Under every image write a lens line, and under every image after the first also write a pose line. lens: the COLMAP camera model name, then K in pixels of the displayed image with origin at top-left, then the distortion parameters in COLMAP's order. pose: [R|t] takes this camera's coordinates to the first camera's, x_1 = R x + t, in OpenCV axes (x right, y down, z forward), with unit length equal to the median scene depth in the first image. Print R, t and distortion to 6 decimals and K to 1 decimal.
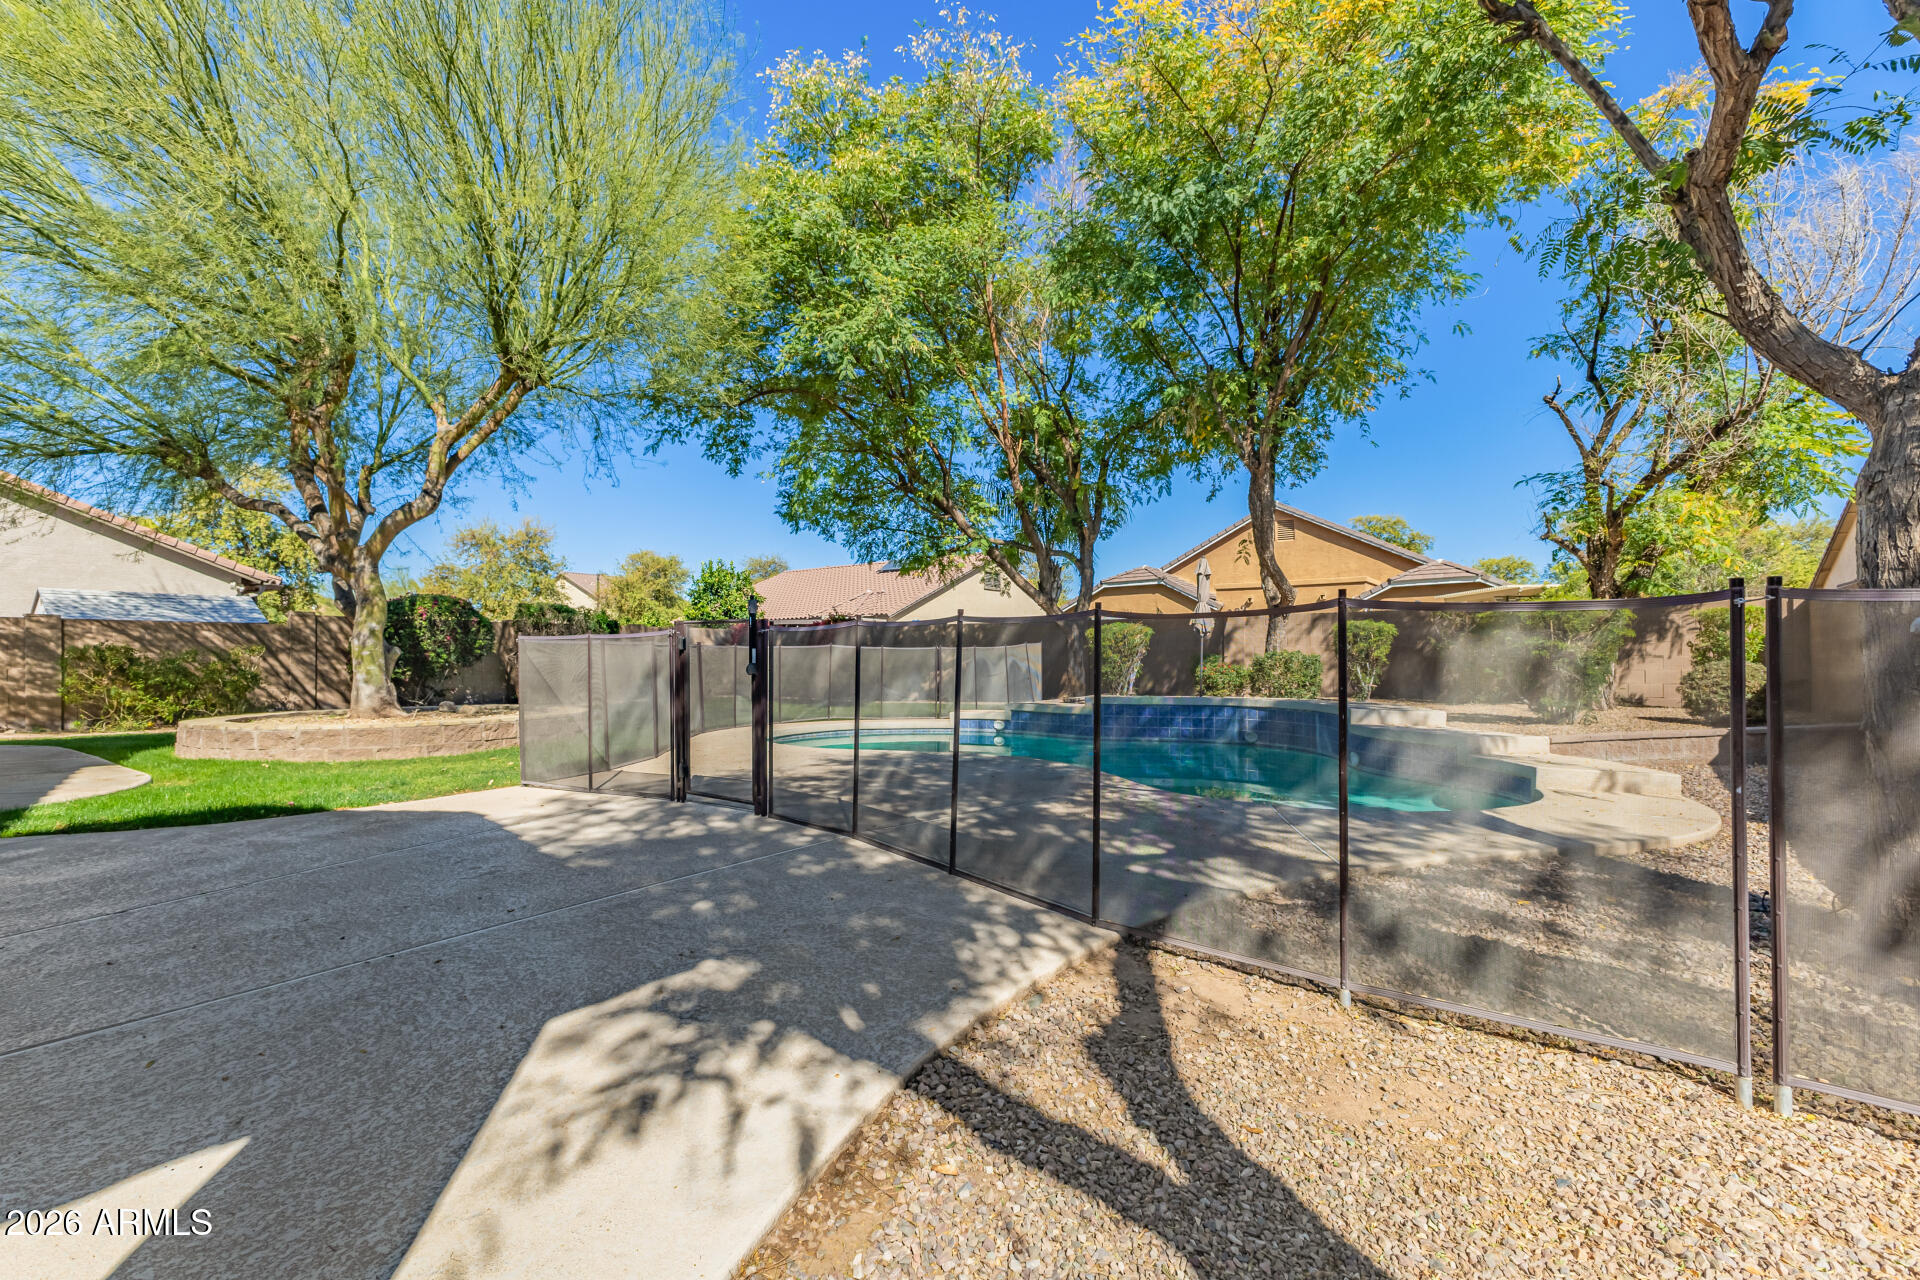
lens RADIAL K [[835.0, 0, 960.0], [0, 835.0, 656.6], [0, 0, 1]] dist [0.012125, 0.000281]
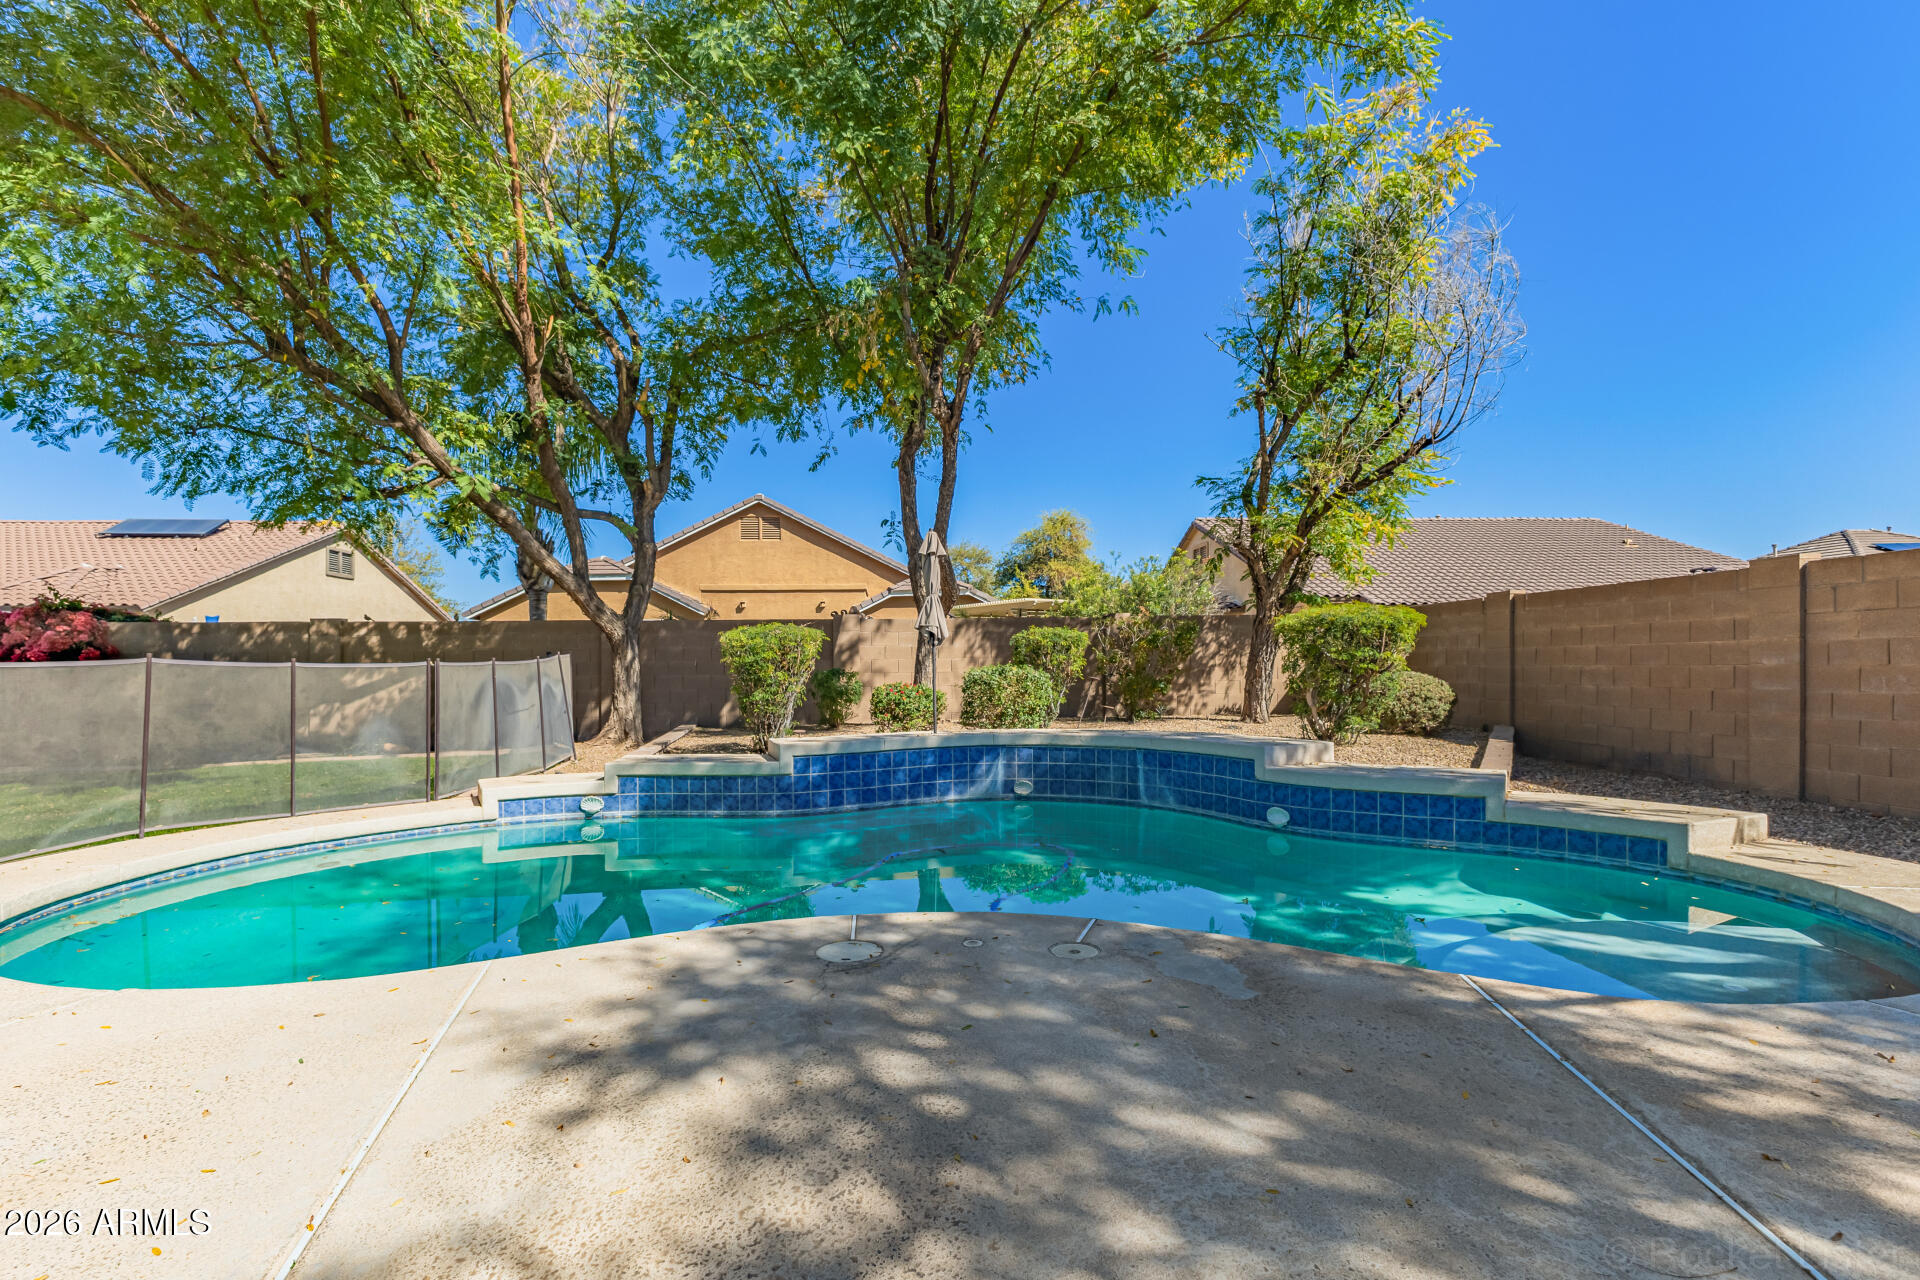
lens RADIAL K [[853.1, 0, 973.3], [0, 853.1, 667.7], [0, 0, 1]] dist [0.013346, -0.000047]
pose [[0.746023, -0.009404, 0.665854, -0.124732], [0.010550, 0.999942, 0.002301, -0.005608], [-0.665837, 0.005308, 0.746078, 0.377687]]
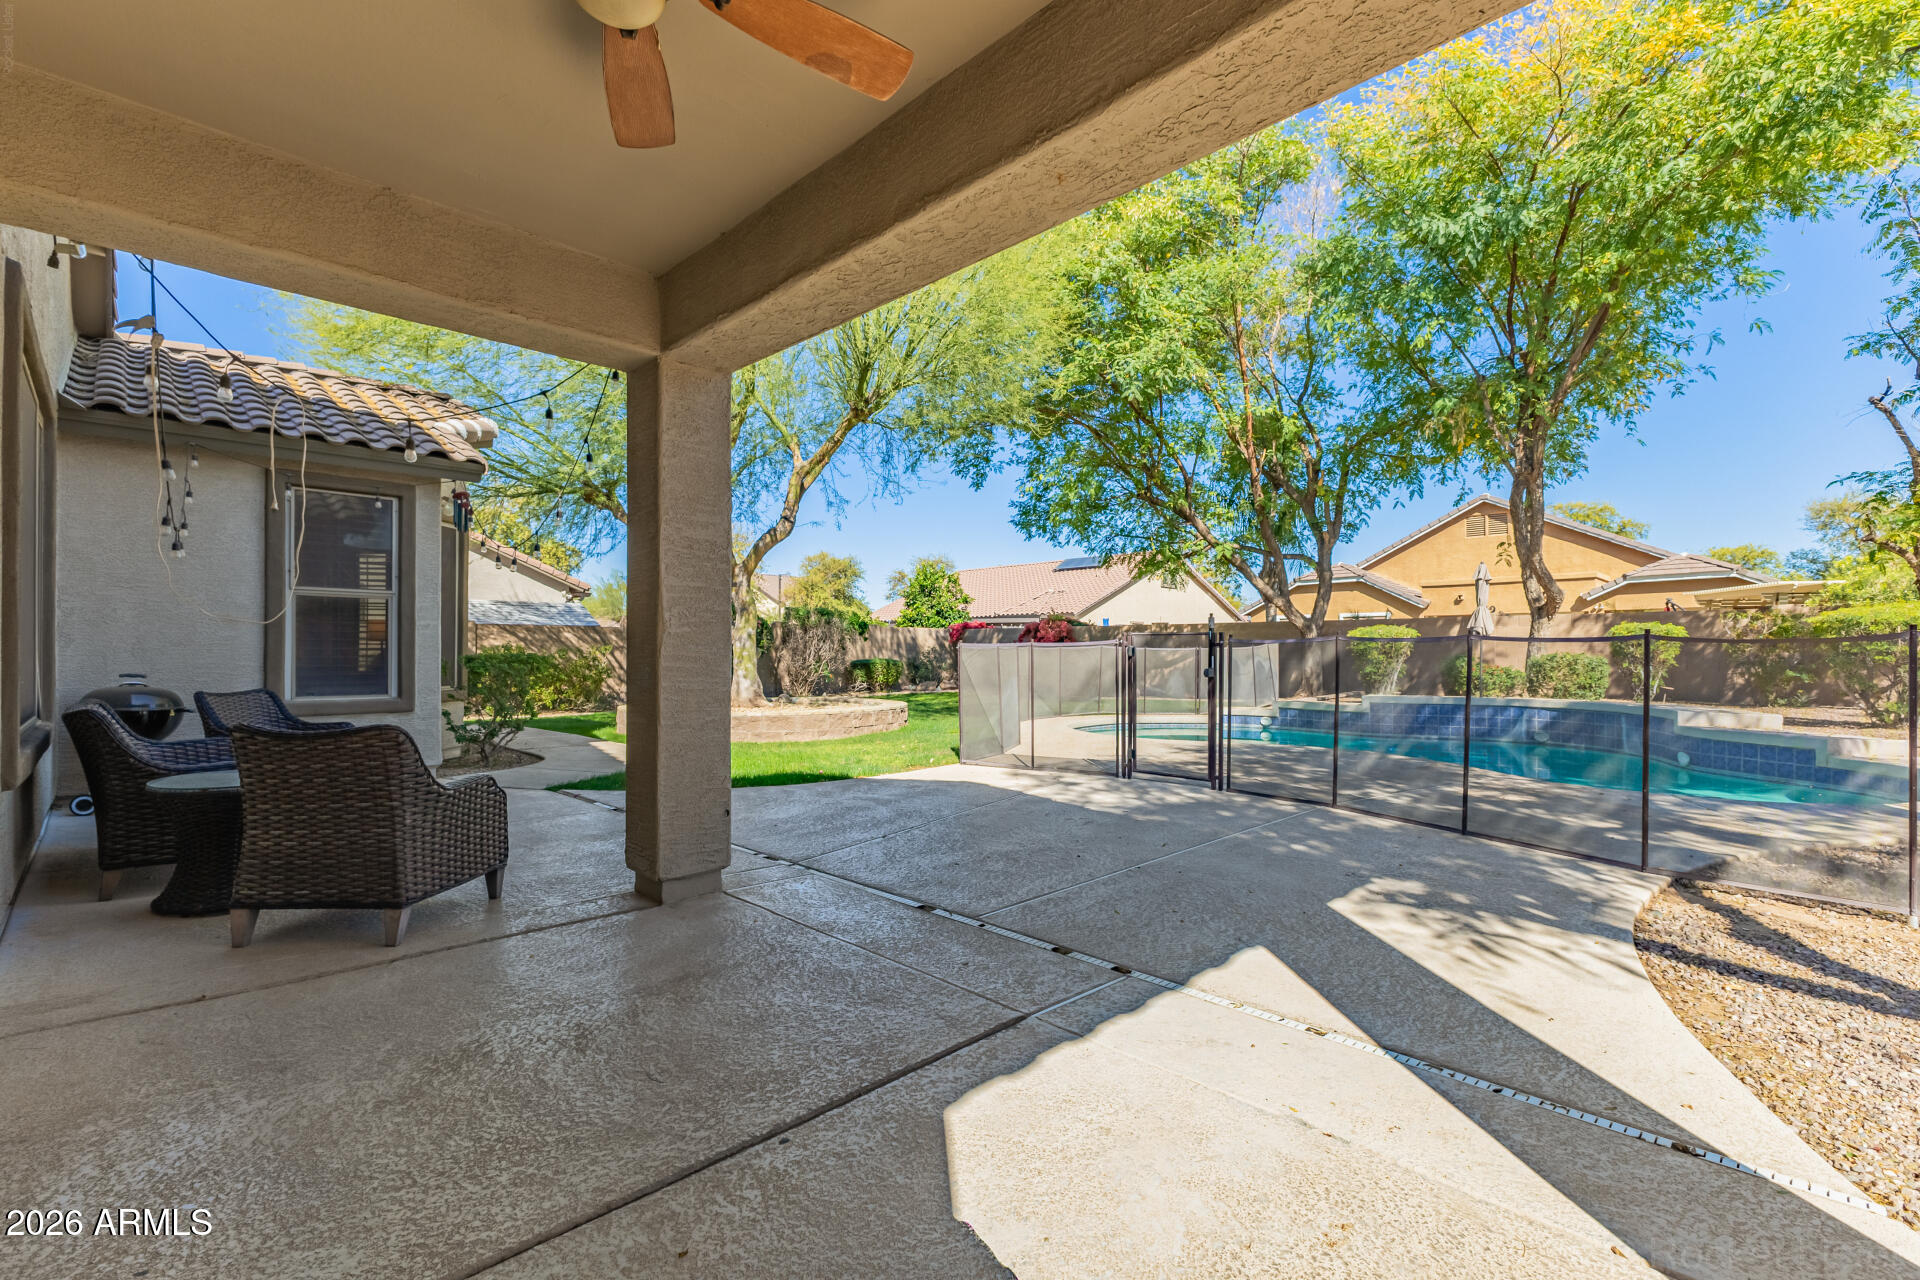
lens RADIAL K [[839.2, 0, 967.4], [0, 839.2, 652.6], [0, 0, 1]] dist [0.027212, -0.010020]
pose [[0.989741, 0.003431, -0.142835, -0.159566], [-0.003256, 0.999994, 0.001461, -0.005540], [0.142839, -0.000981, 0.989745, -0.110750]]
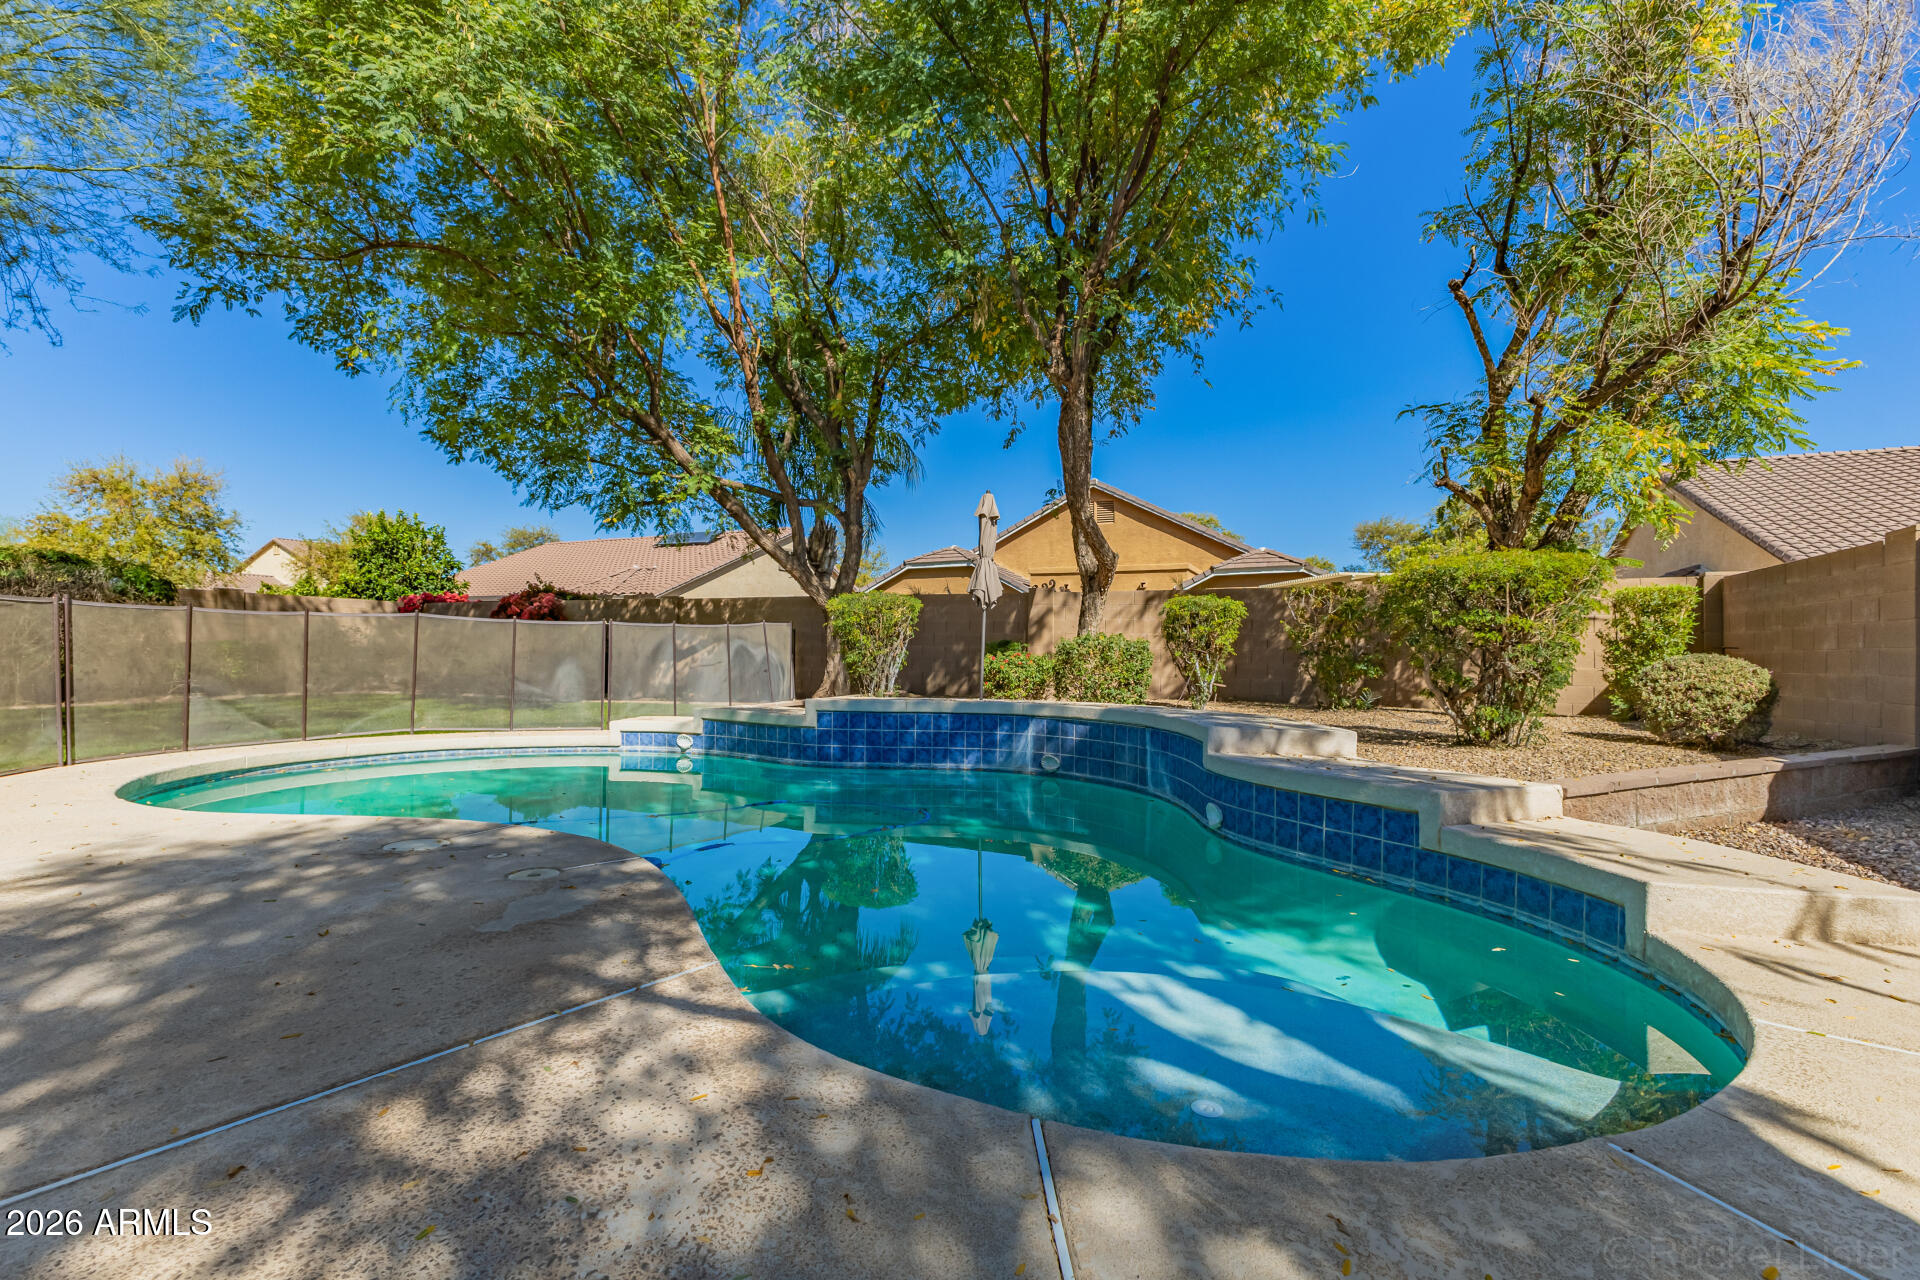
lens RADIAL K [[842.5, 0, 949.4], [0, 842.5, 639.8], [0, 0, 1]] dist [0.011317, 0.000379]
pose [[0.981776, 0.018257, 0.189164, 0.110710], [-0.015622, 0.999759, -0.015410, 0.008863], [-0.189399, 0.012174, 0.981825, 0.282458]]
